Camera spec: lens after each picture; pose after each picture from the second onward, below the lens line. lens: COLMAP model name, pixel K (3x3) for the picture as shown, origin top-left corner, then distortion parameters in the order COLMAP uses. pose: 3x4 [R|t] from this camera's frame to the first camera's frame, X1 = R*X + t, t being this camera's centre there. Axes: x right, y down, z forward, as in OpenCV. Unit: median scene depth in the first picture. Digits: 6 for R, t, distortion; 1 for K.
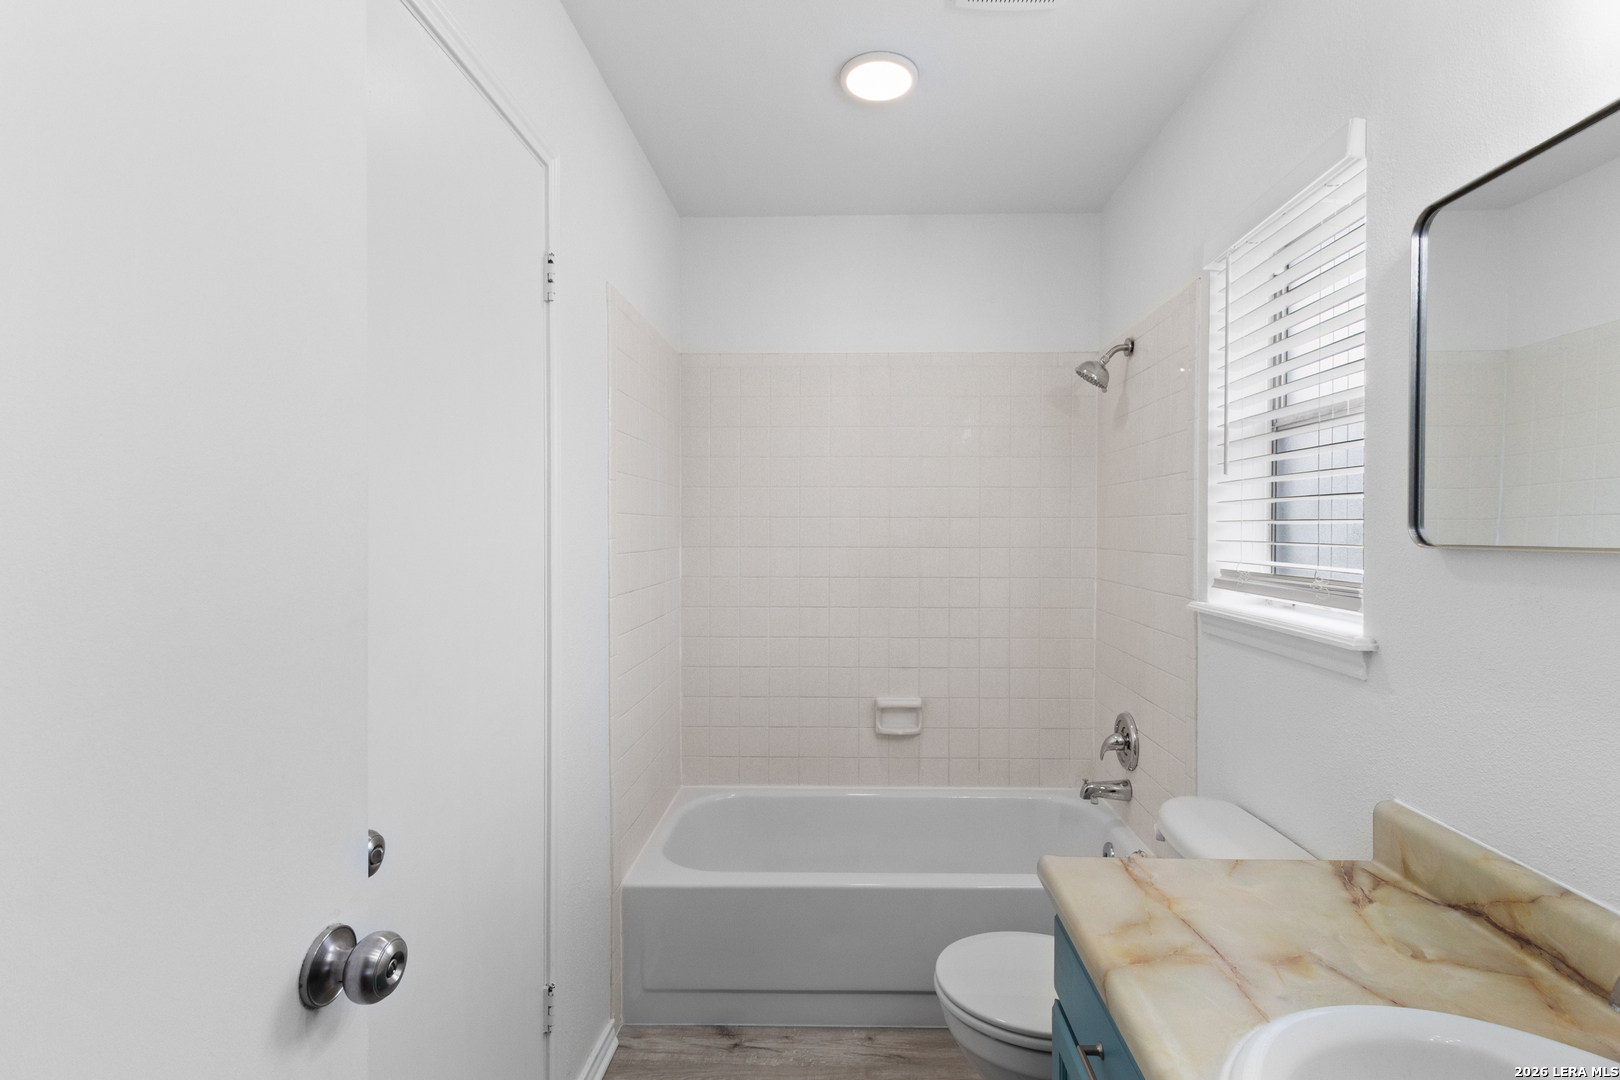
lens RADIAL K [[771.2, 0, 817.4], [0, 771.2, 537.6], [0, 0, 1]] dist [0.011628, 0.000357]
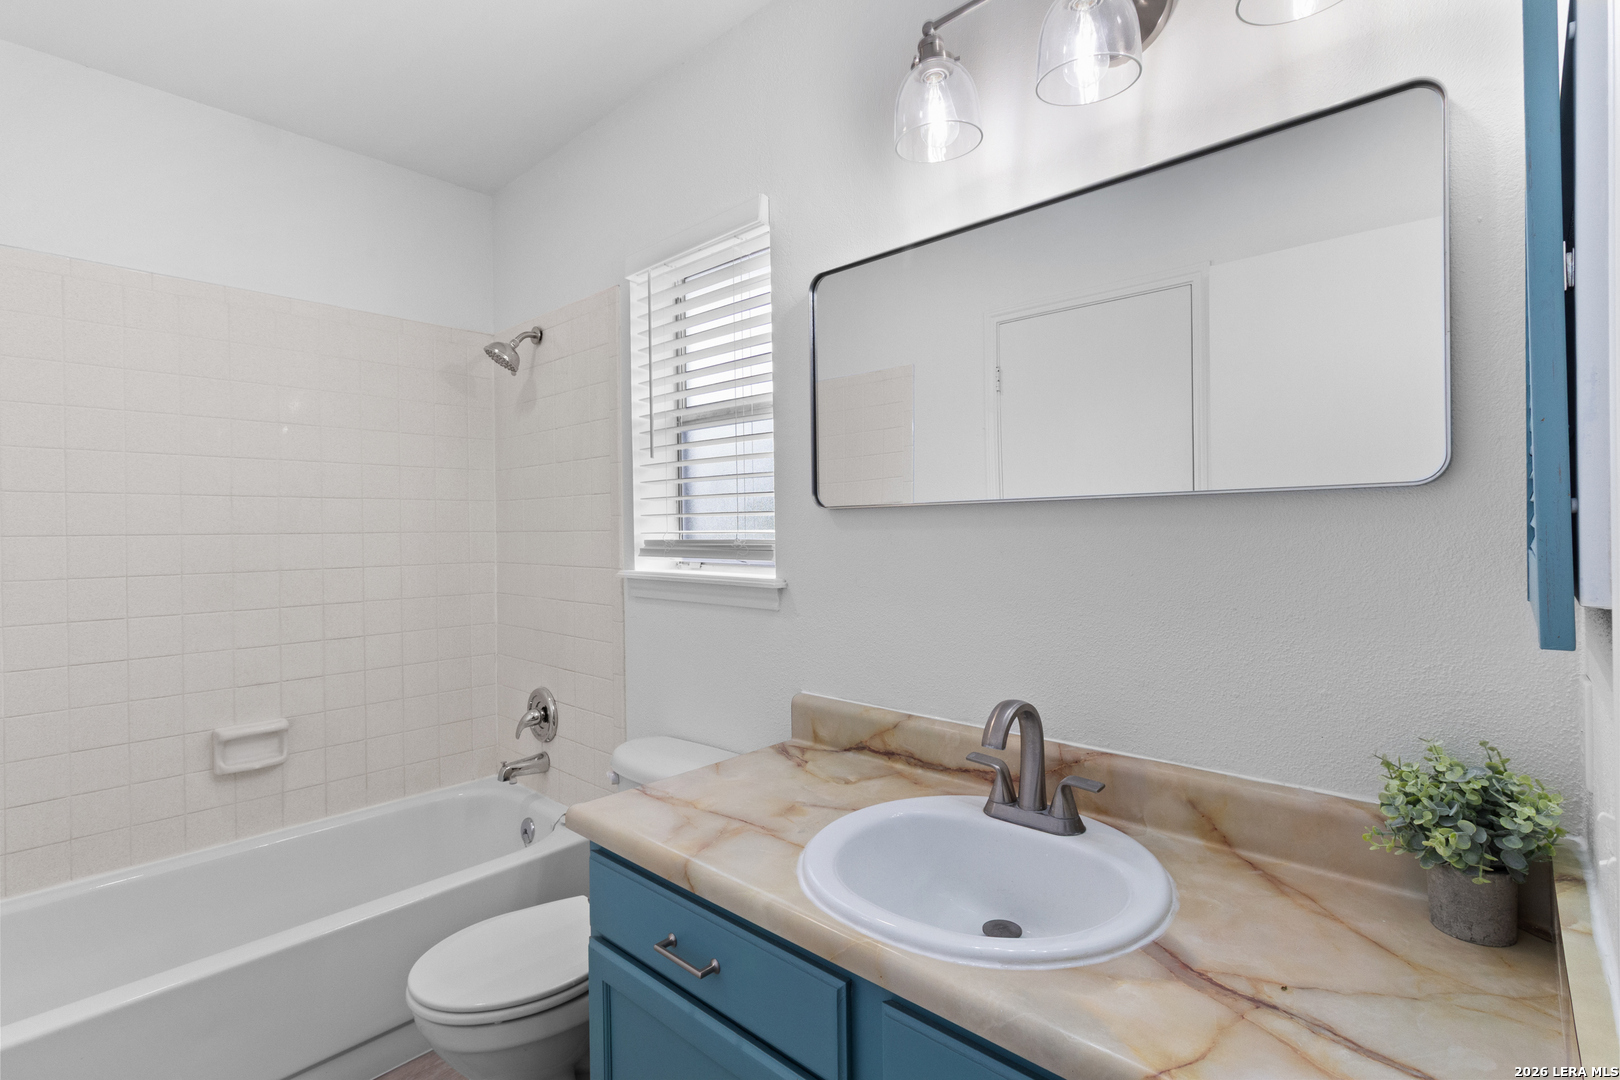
lens RADIAL K [[765.0, 0, 839.5], [0, 765.0, 528.3], [0, 0, 1]] dist [0.010110, -0.000233]
pose [[0.644288, -0.006719, 0.764753, -0.164868], [0.017708, 0.999824, -0.006135, 0.035007], [-0.764578, 0.017495, 0.644294, 0.039791]]
